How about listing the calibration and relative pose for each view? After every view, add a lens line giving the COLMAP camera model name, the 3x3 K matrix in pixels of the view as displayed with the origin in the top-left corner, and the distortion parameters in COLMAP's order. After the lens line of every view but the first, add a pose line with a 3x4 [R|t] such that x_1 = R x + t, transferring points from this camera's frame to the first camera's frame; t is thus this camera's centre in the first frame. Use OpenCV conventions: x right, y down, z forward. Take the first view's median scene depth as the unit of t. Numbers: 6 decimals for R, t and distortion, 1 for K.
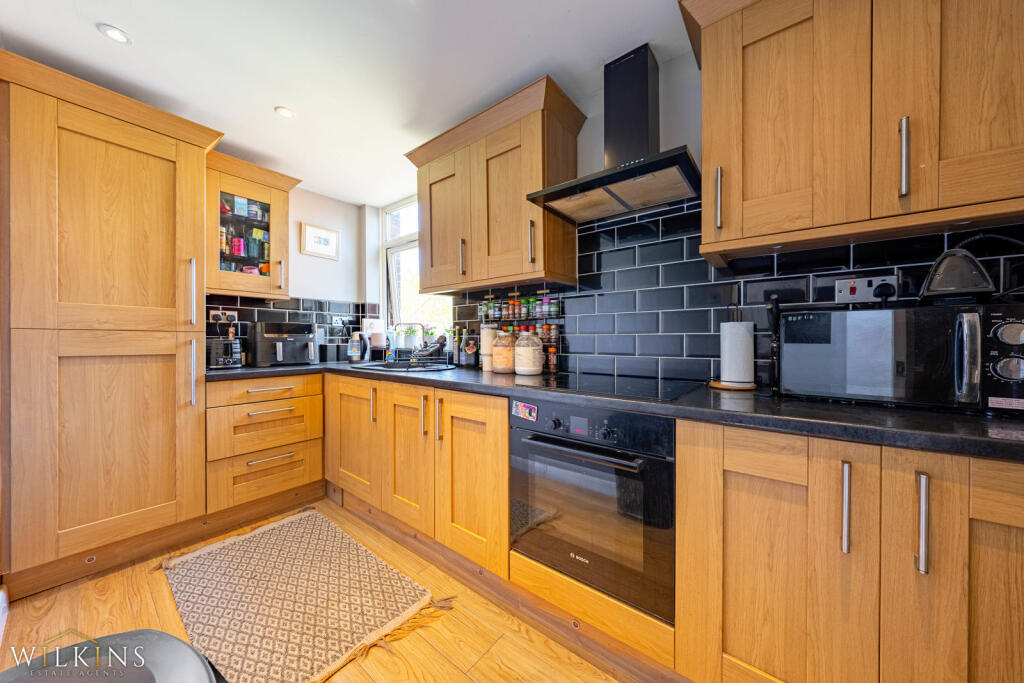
lens RADIAL K [[346.9, 0, 508.2], [0, 346.9, 341.2], [0, 0, 1]] dist [0.000533, -0.000003]
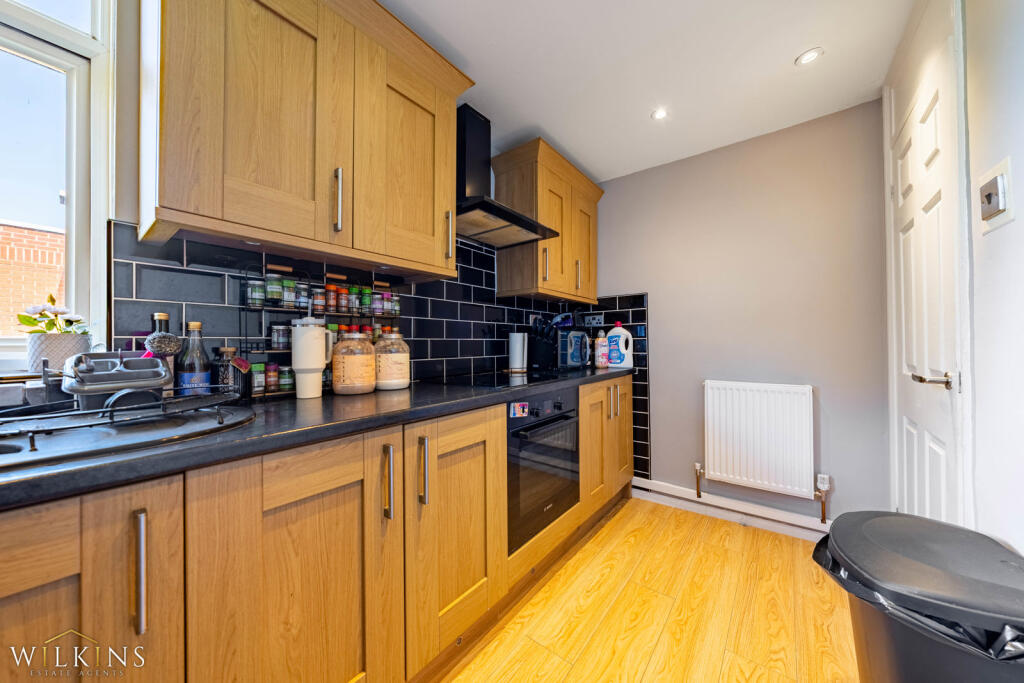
lens RADIAL K [[346.9, 0, 508.2], [0, 346.9, 341.2], [0, 0, 1]] dist [0.000533, -0.000003]
pose [[-0.009432, 0.008616, 0.999918, -0.834948], [0.011867, 0.999893, -0.008503, -0.000603], [-0.999885, 0.011786, -0.009533, 0.857868]]
